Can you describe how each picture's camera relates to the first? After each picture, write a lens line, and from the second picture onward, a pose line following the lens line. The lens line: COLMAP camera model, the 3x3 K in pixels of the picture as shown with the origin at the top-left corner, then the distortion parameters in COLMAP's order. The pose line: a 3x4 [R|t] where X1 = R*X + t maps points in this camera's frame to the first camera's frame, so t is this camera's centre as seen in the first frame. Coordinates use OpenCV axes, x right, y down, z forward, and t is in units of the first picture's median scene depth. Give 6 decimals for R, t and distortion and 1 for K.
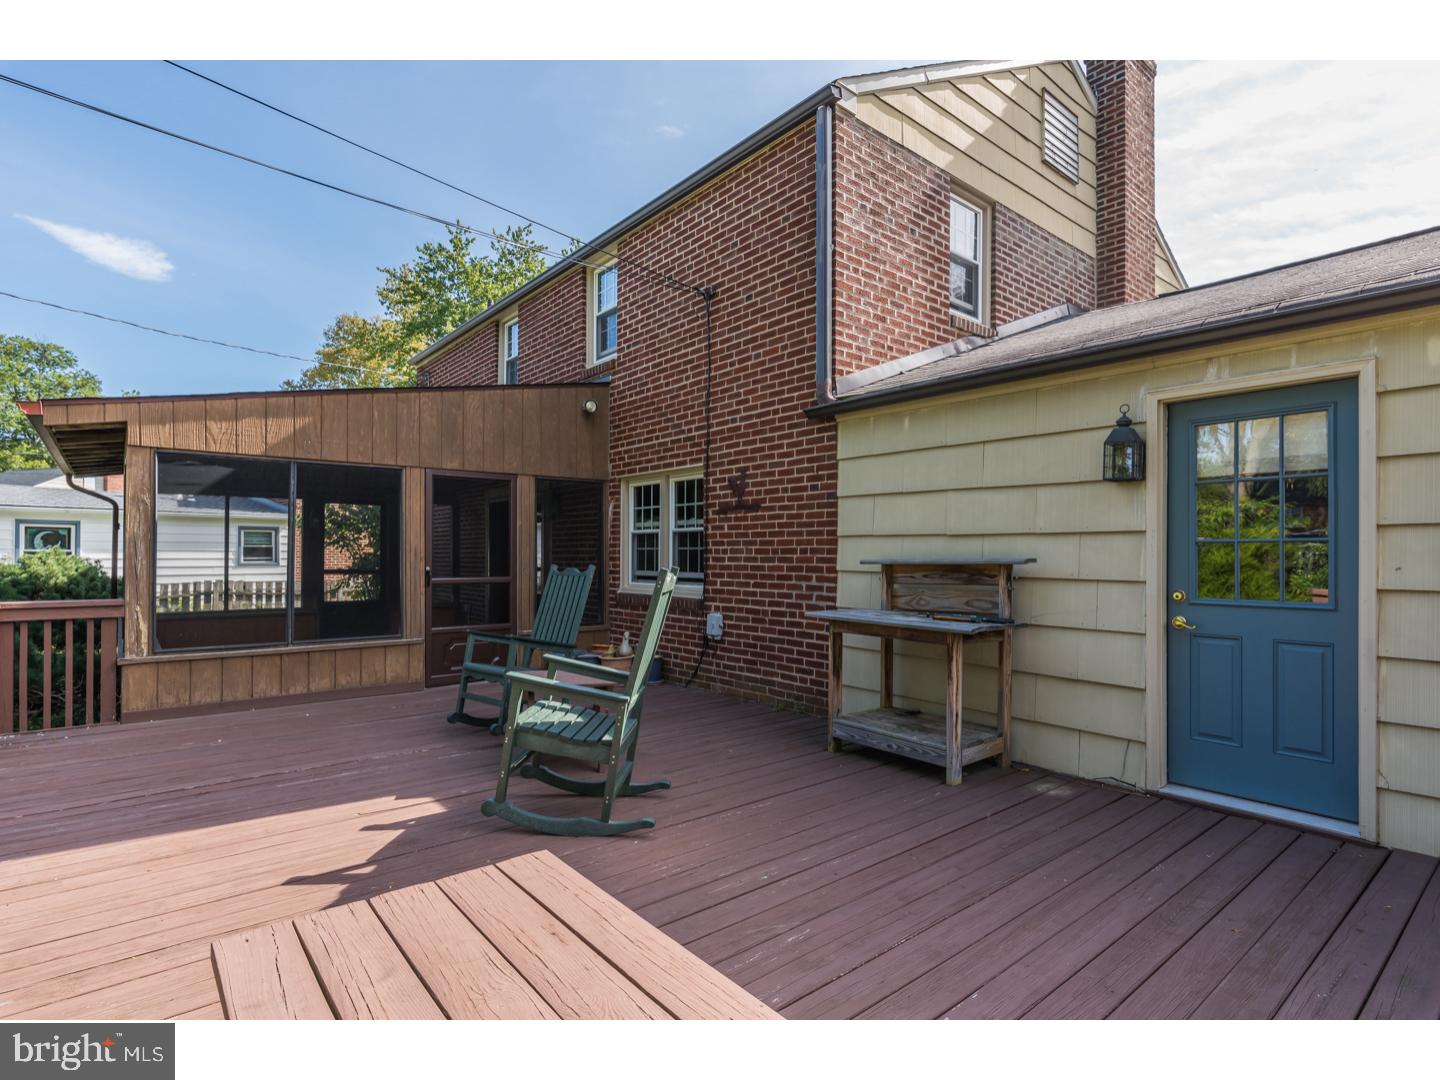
lens RADIAL K [[741.2, 0, 721.5], [0, 741.2, 551.2], [0, 0, 1]] dist [0.018601, 0.000633]
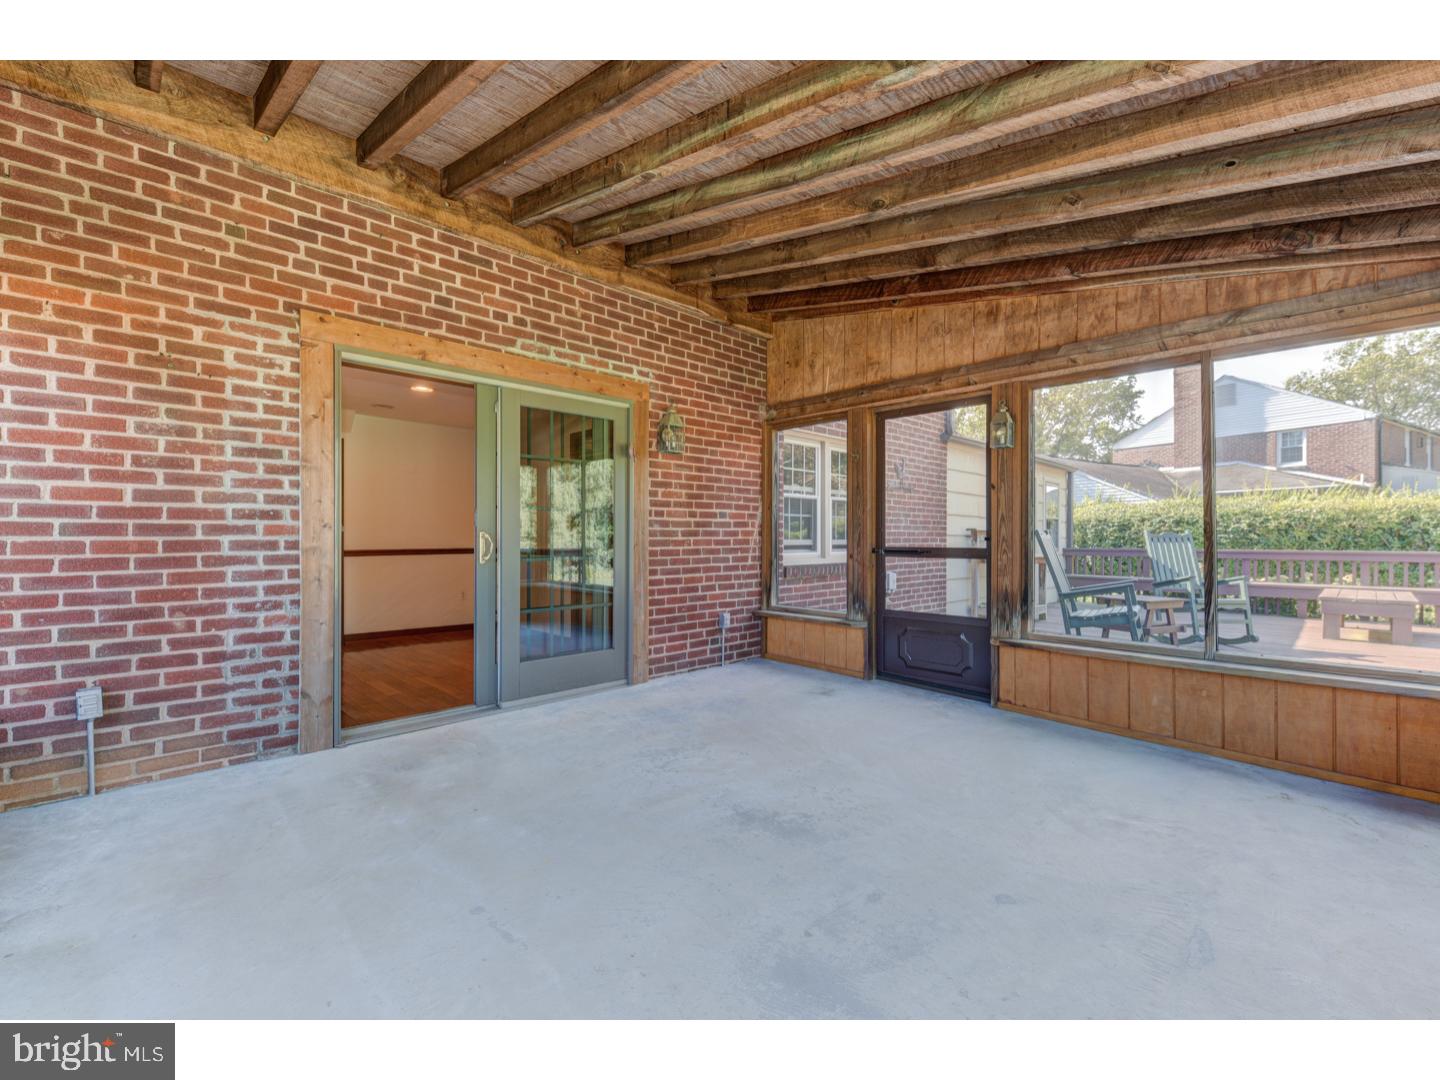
lens RADIAL K [[618.5, 0, 725.2], [0, 618.5, 542.4], [0, 0, 1]] dist [0.011537, -0.006134]
pose [[-0.085457, -0.009430, 0.996297, -1.191394], [-0.006825, 0.999937, 0.008879, 0.033957], [-0.996318, -0.006041, -0.085516, 1.616519]]
